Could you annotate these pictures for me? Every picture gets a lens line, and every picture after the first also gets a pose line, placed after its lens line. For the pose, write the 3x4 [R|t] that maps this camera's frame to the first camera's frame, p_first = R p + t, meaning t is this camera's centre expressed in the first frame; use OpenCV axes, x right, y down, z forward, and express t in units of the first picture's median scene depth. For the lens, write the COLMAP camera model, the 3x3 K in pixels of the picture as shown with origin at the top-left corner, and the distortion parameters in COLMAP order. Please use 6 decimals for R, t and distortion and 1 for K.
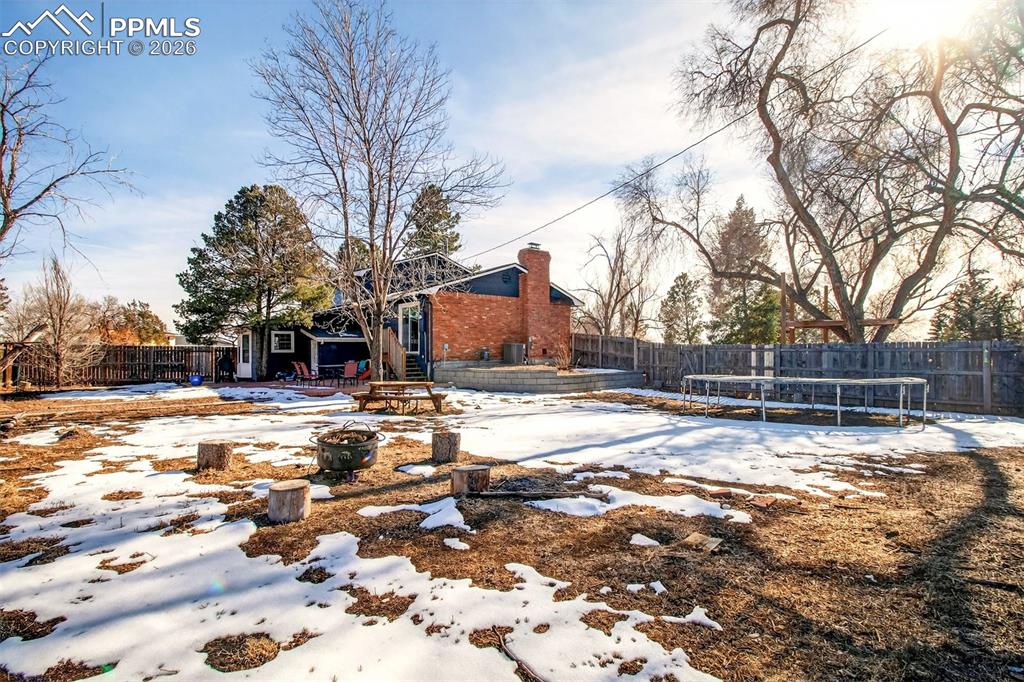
lens RADIAL K [[490.7, 0, 515.3], [0, 490.7, 349.7], [0, 0, 1]] dist [-0.009317, -0.008733]
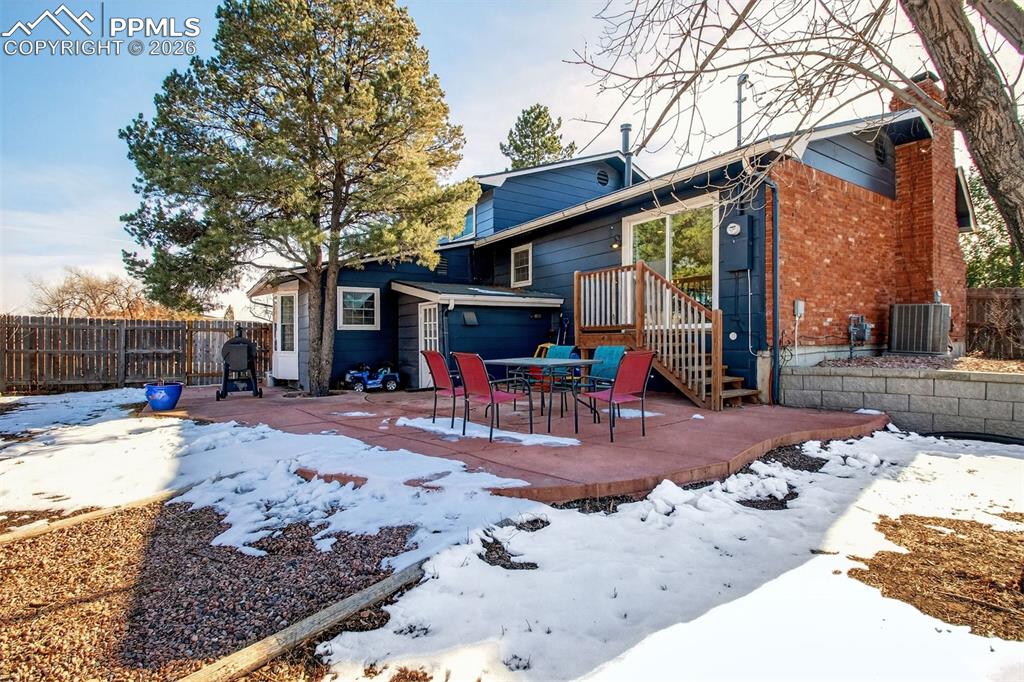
lens RADIAL K [[490.7, 0, 508.8], [0, 490.7, 339.7], [0, 0, 1]] dist [-0.009317, -0.008733]
pose [[0.996354, 0.000374, -0.085312, -0.308268], [-0.000115, 0.999995, 0.003050, 0.014814], [0.085313, -0.003029, 0.996350, 0.567694]]
